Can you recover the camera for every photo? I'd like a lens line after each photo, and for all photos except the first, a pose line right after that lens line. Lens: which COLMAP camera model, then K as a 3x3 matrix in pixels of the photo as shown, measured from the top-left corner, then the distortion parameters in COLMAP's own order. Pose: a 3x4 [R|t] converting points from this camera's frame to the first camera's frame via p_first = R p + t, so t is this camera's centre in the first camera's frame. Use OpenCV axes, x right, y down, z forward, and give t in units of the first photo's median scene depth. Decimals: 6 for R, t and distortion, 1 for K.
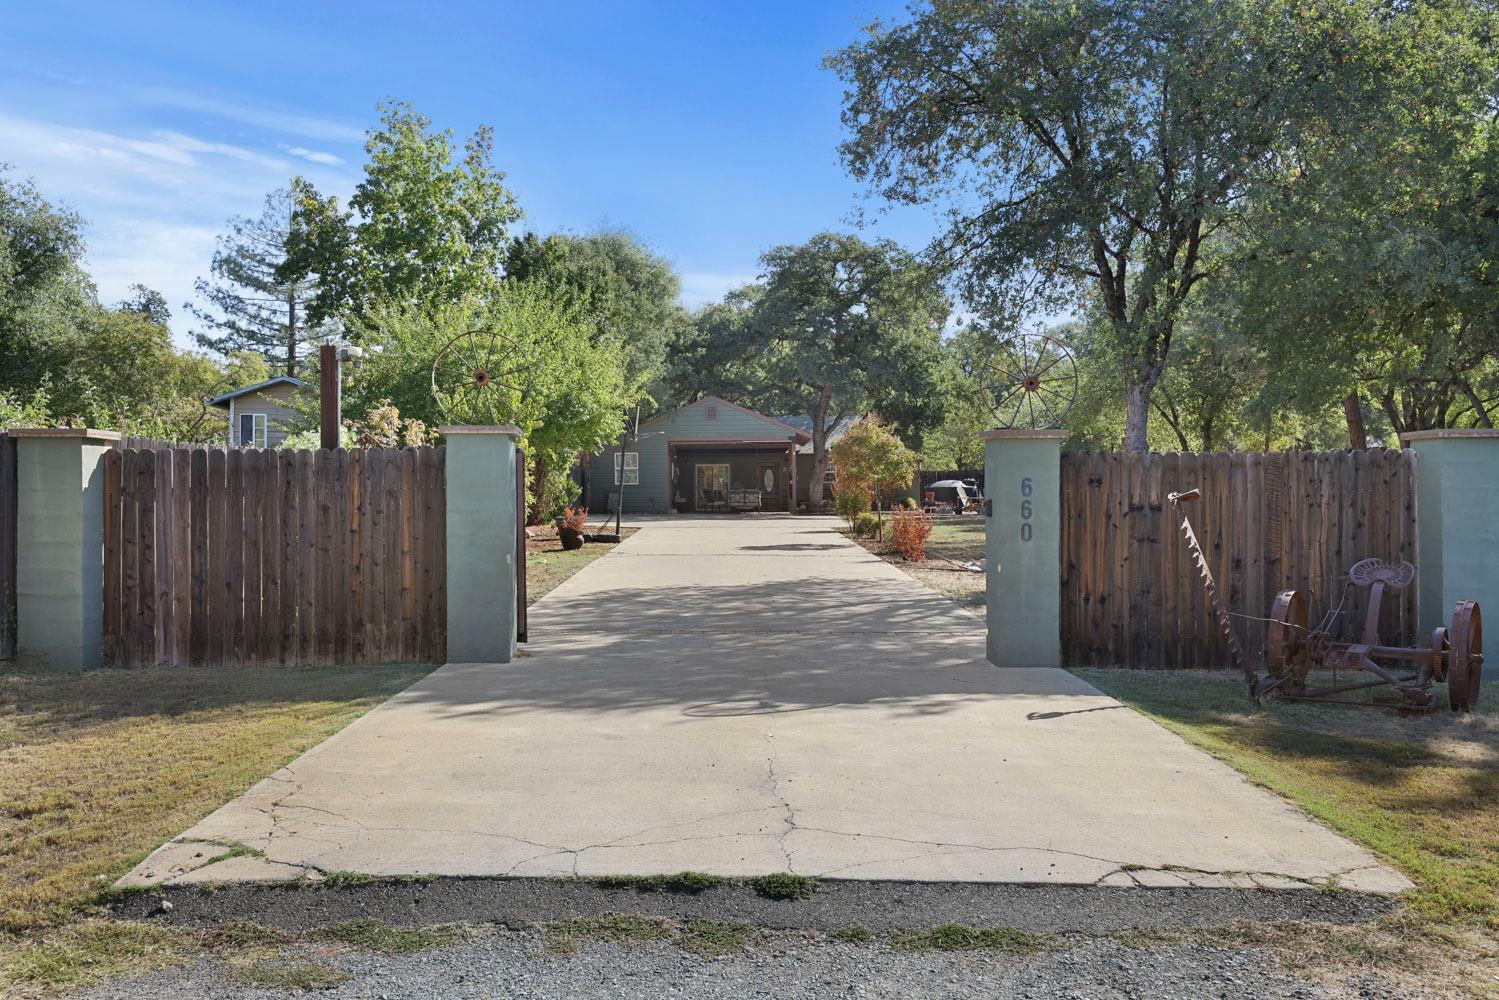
lens RADIAL K [[1459.6, 0, 750.4], [0, 1459.6, 500.2], [0, 0, 1]] dist [0.018379, 0.000000]
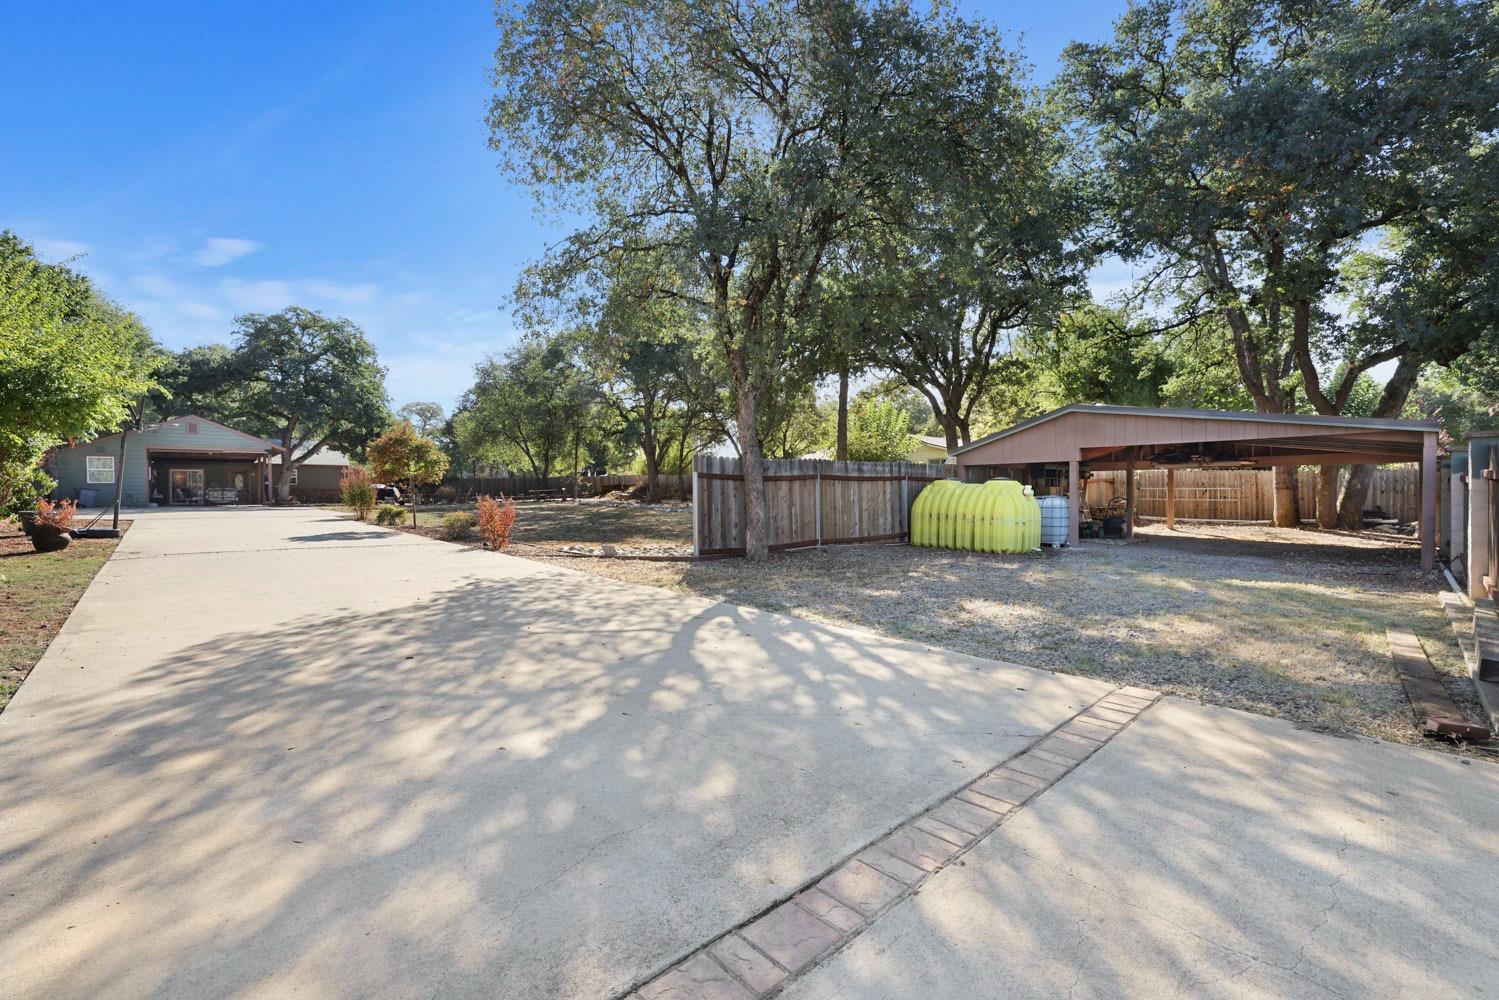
lens RADIAL K [[647.1, 0, 738.4], [0, 647.1, 490.8], [0, 0, 1]] dist [-0.002948, 0.000466]
pose [[0.754458, 0.001992, 0.656346, -0.037206], [0.004847, 0.999951, -0.008606, 0.002755], [-0.656331, 0.009674, 0.754411, 0.255745]]
